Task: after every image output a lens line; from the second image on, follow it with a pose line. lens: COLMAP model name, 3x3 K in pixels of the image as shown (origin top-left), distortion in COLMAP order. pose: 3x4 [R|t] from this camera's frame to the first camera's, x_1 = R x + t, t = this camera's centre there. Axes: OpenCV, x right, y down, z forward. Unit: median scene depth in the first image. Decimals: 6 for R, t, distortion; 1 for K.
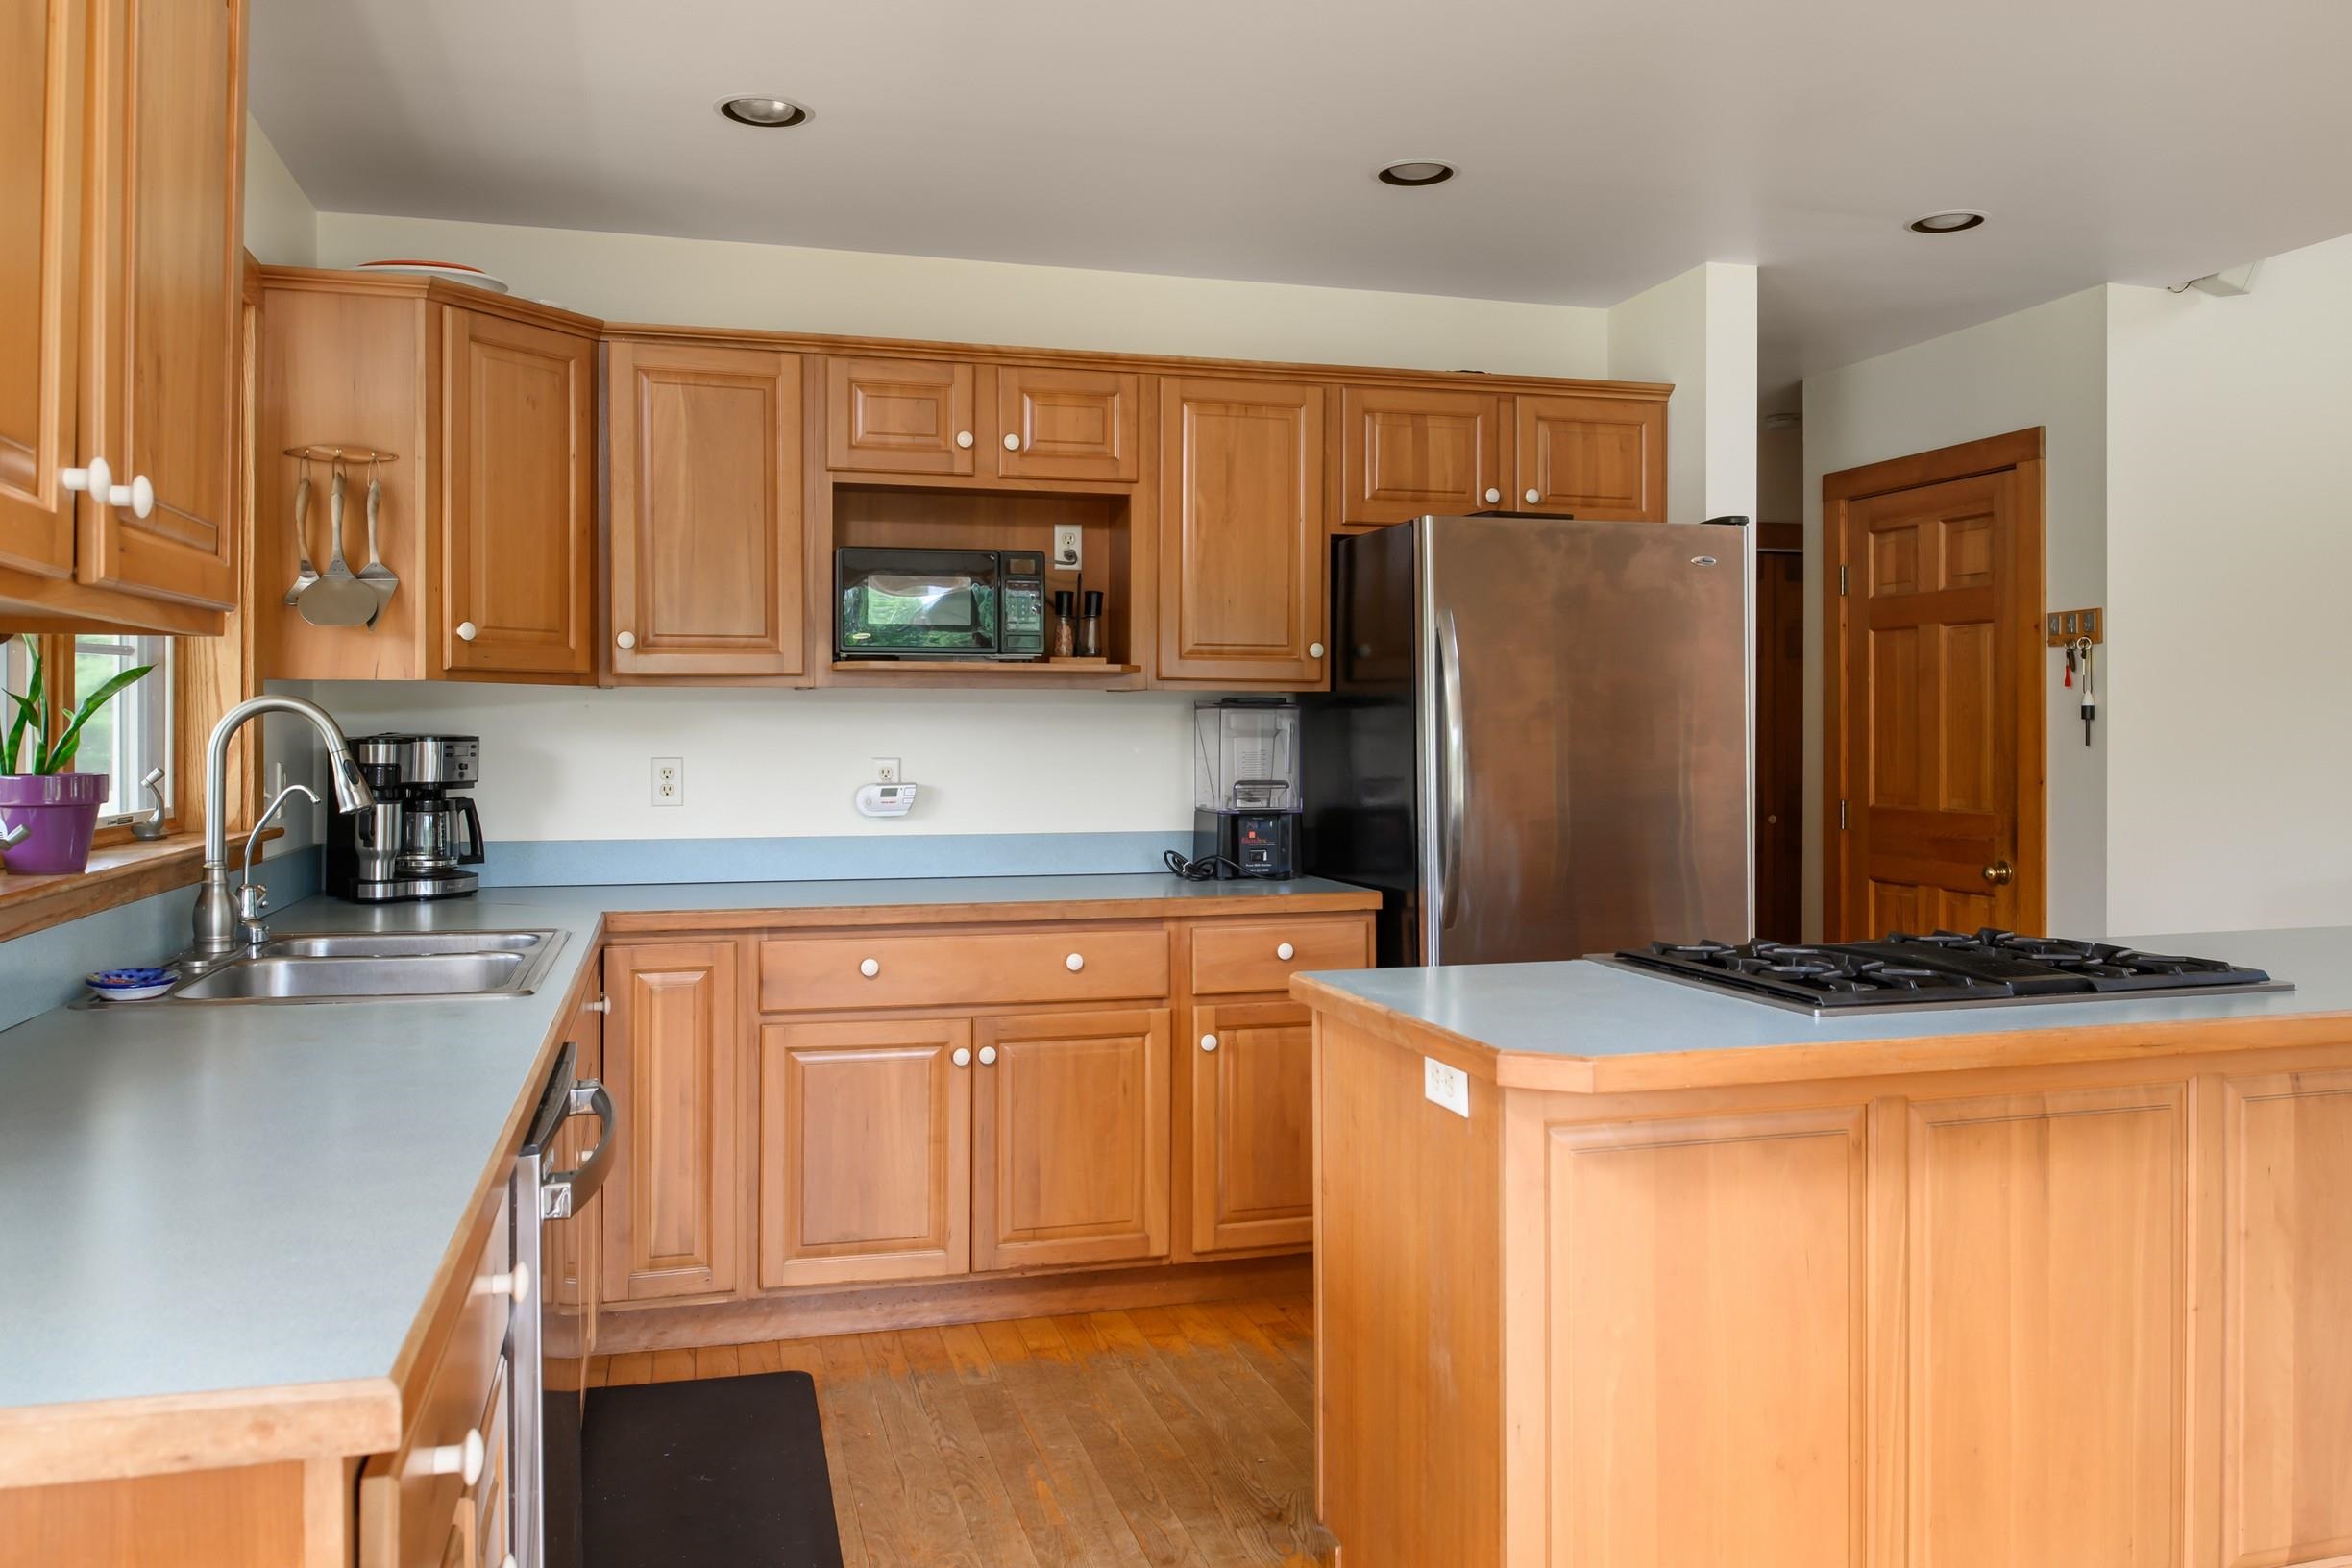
lens RADIAL K [[1701.9, 0, 1174.7], [0, 1701.9, 732.6], [0, 0, 1]] dist [-0.002174, 0.000276]
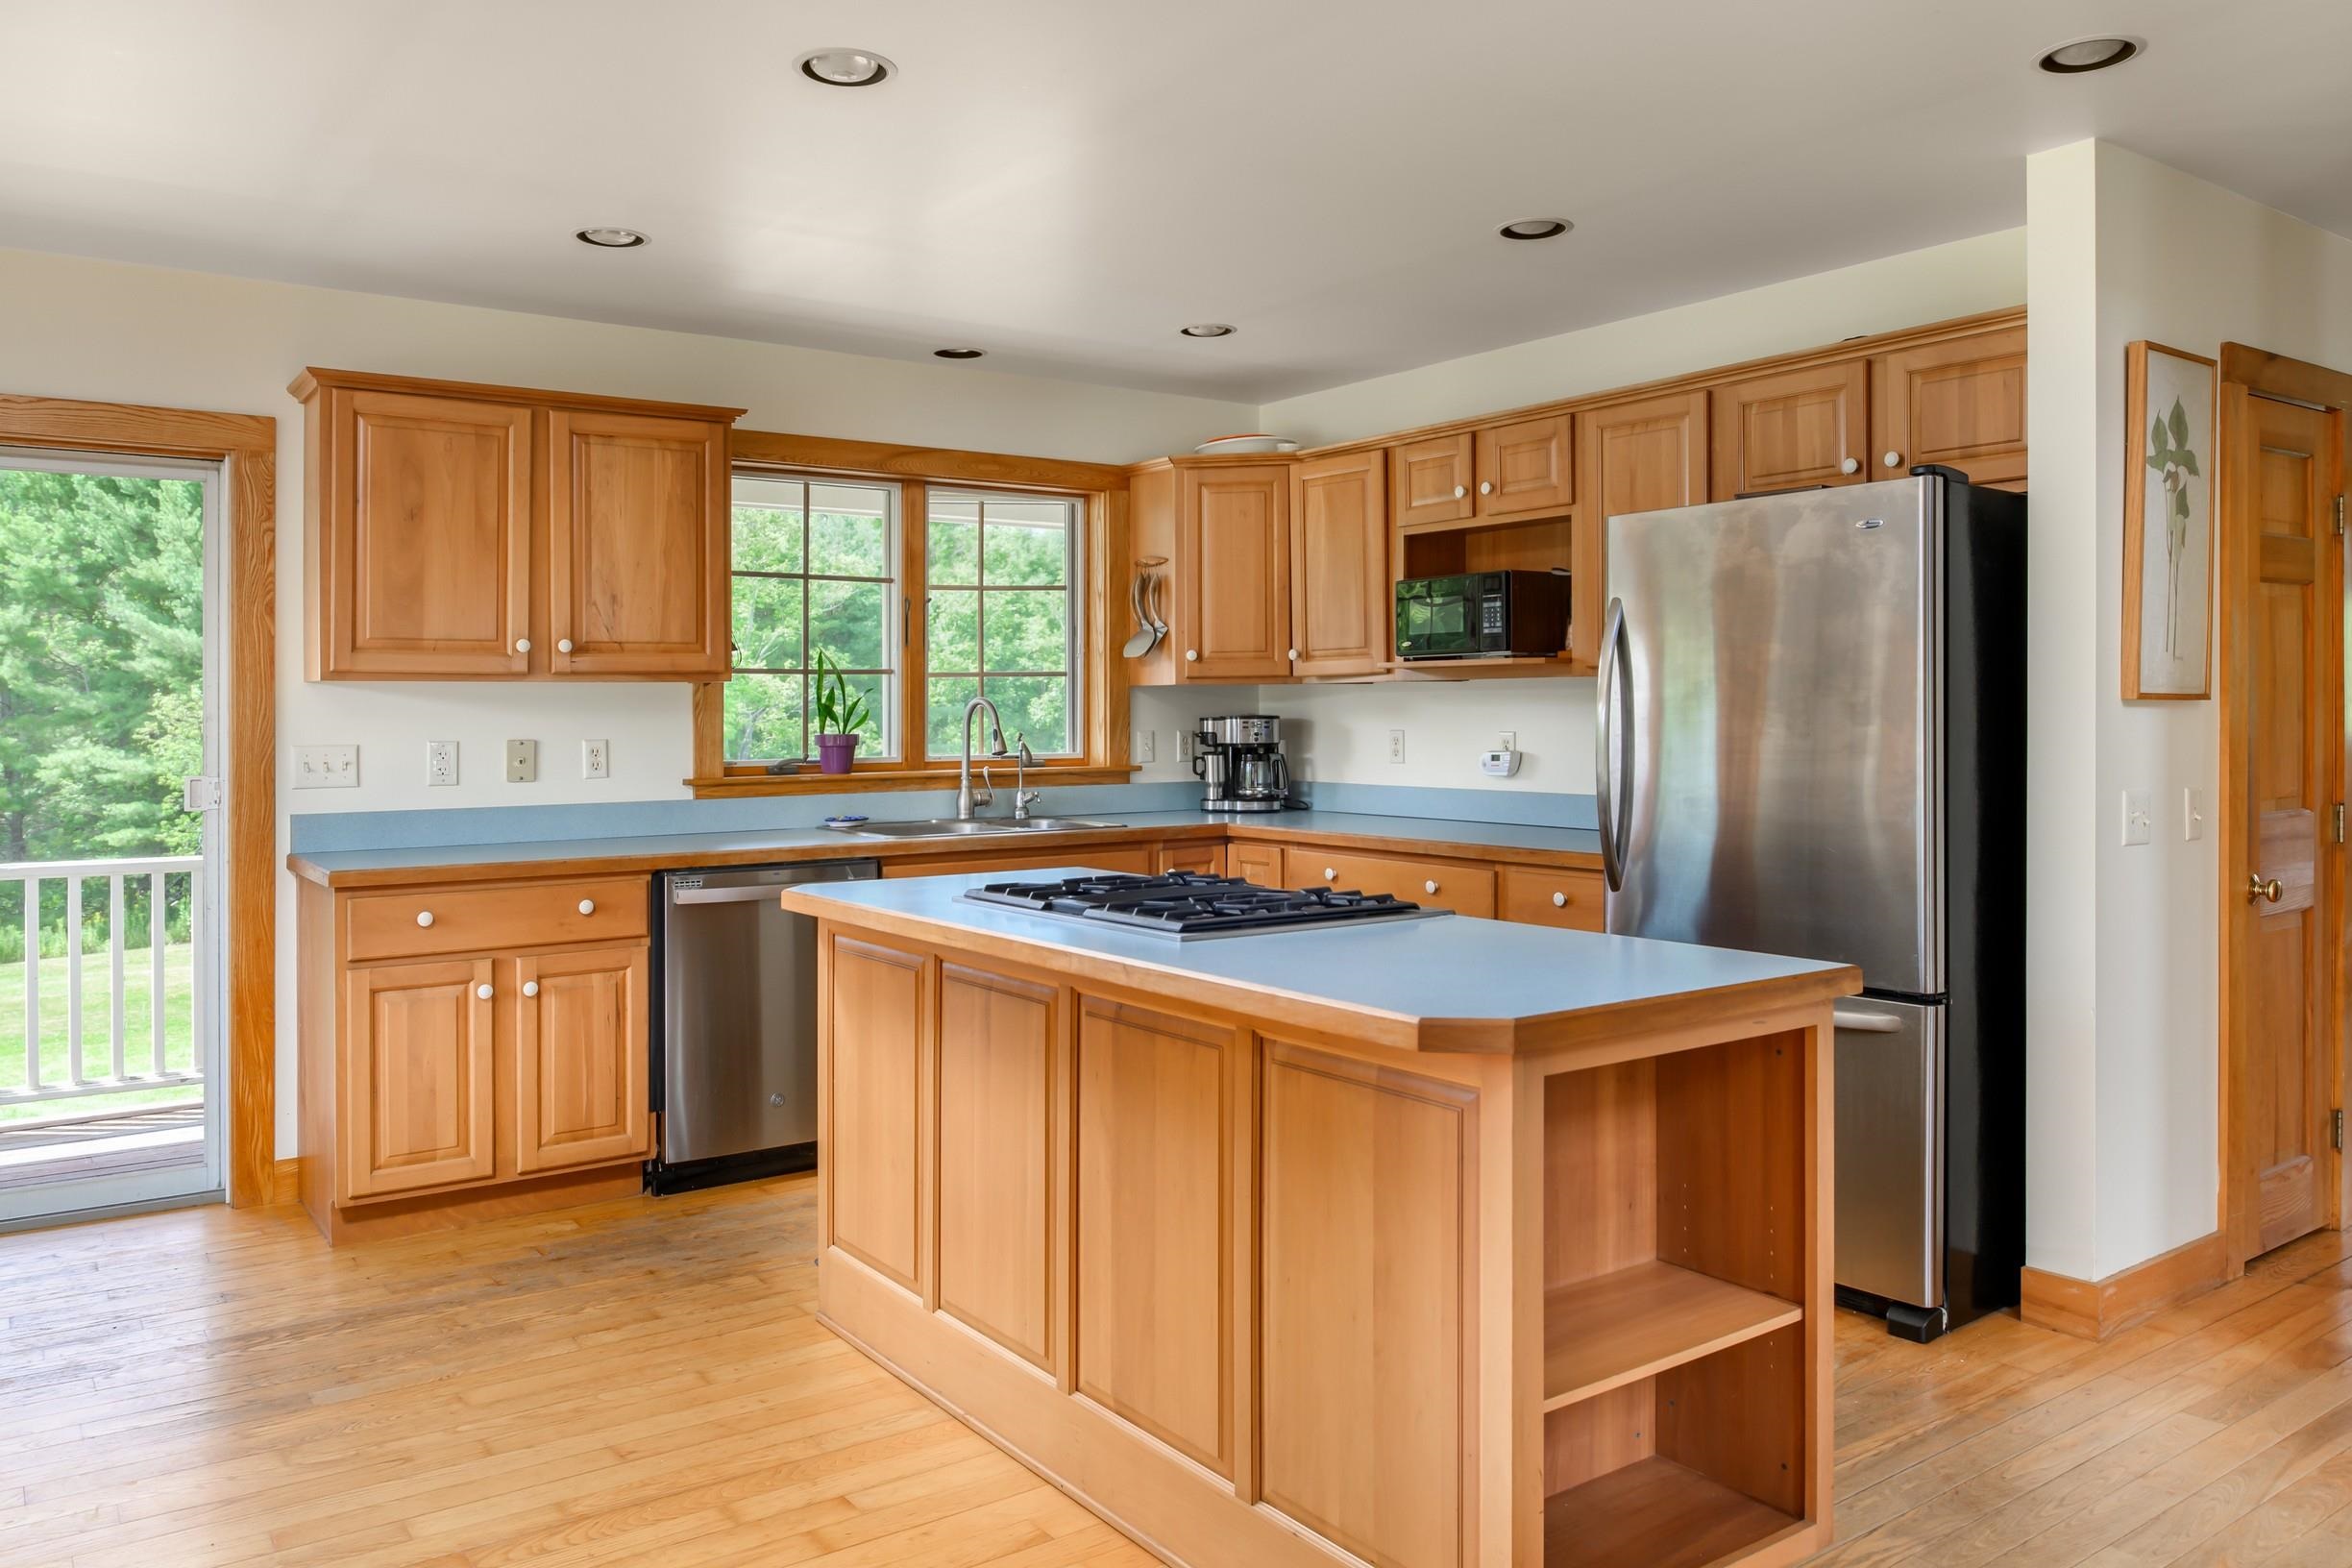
lens RADIAL K [[1701.9, 0, 1174.7], [0, 1701.9, 732.6], [0, 0, 1]] dist [-0.002174, 0.000276]
pose [[0.354932, 0.007027, -0.934866, 1.041198], [0.002982, 0.999958, 0.008648, 0.003631], [0.934887, -0.005858, 0.354896, 0.318579]]
